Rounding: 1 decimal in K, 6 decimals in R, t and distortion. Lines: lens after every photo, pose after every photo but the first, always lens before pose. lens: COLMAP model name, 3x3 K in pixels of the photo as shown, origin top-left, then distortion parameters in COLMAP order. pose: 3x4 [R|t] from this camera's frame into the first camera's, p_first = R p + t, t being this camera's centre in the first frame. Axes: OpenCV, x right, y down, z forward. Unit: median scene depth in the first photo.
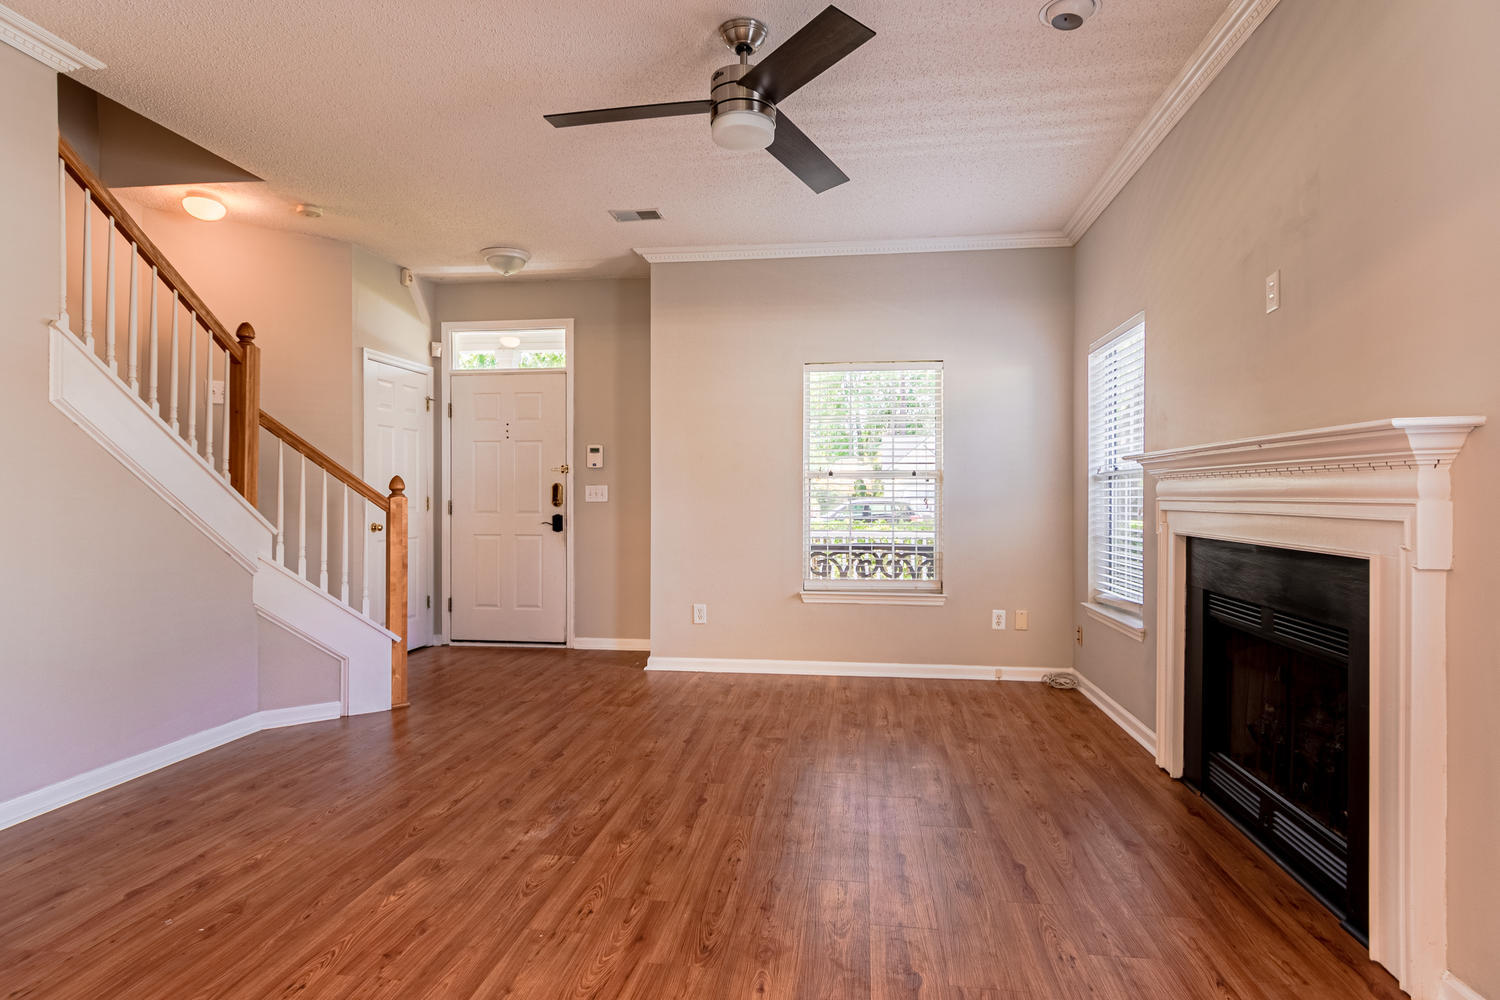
lens RADIAL K [[790.9, 0, 764.3], [0, 790.9, 491.6], [0, 0, 1]] dist [-0.000108, -0.000592]
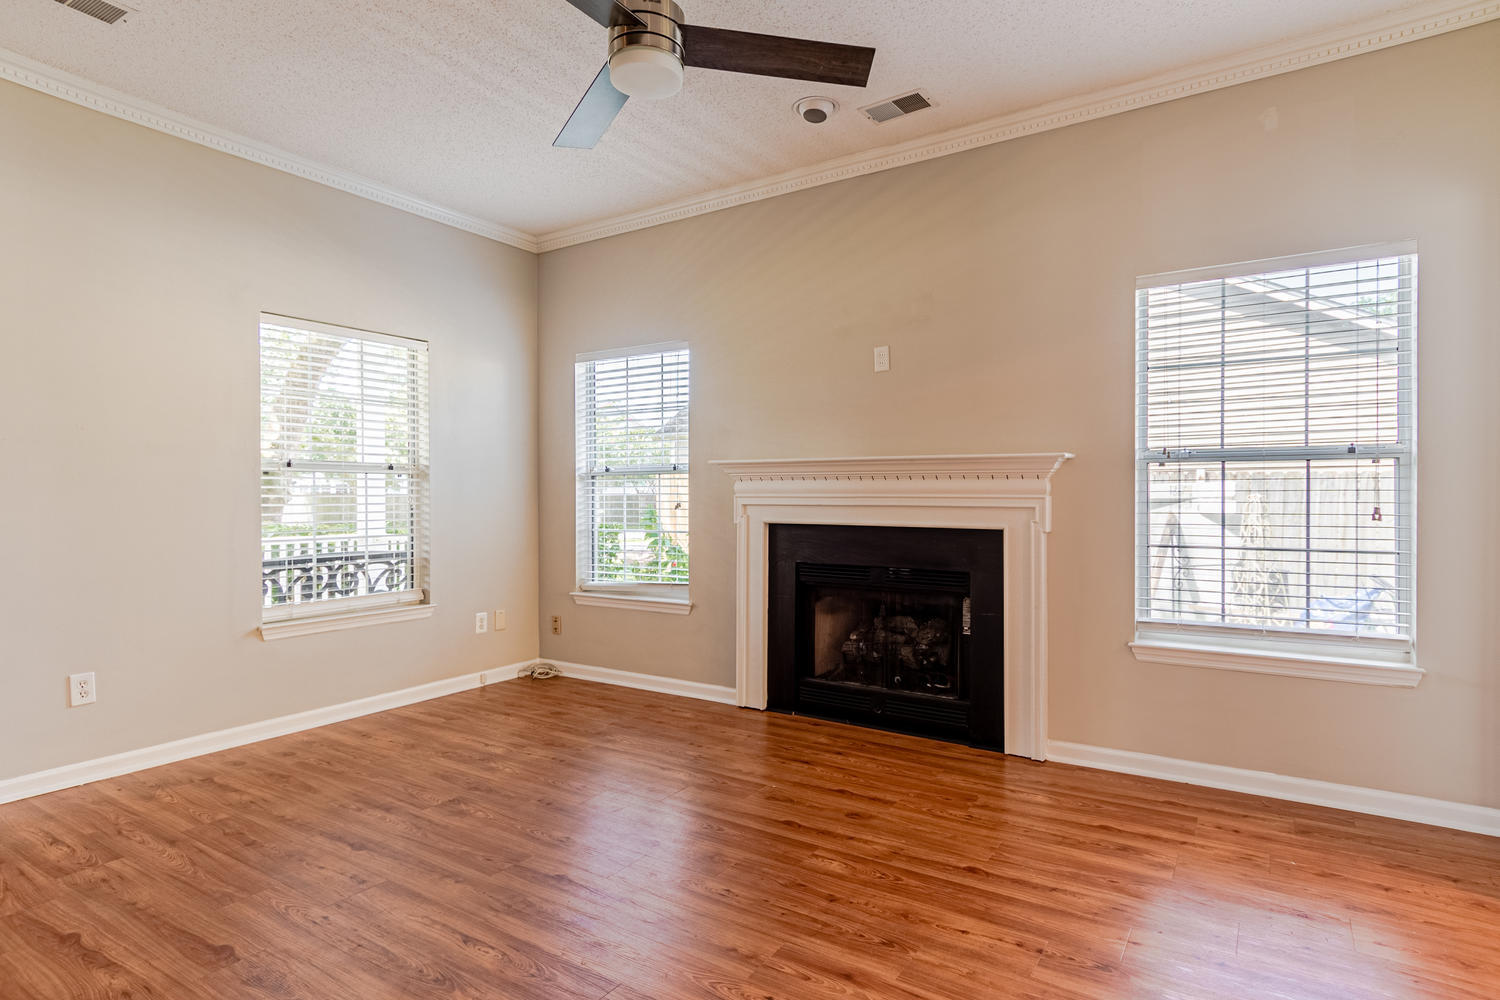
lens RADIAL K [[795.6, 0, 745.9], [0, 795.6, 491.3], [0, 0, 1]] dist [0.039112, -0.026579]
pose [[0.439572, 0.002166, 0.898205, -0.538669], [-0.004304, 0.999991, -0.000305, 0.001969], [-0.898197, -0.003732, 0.439577, 0.358514]]
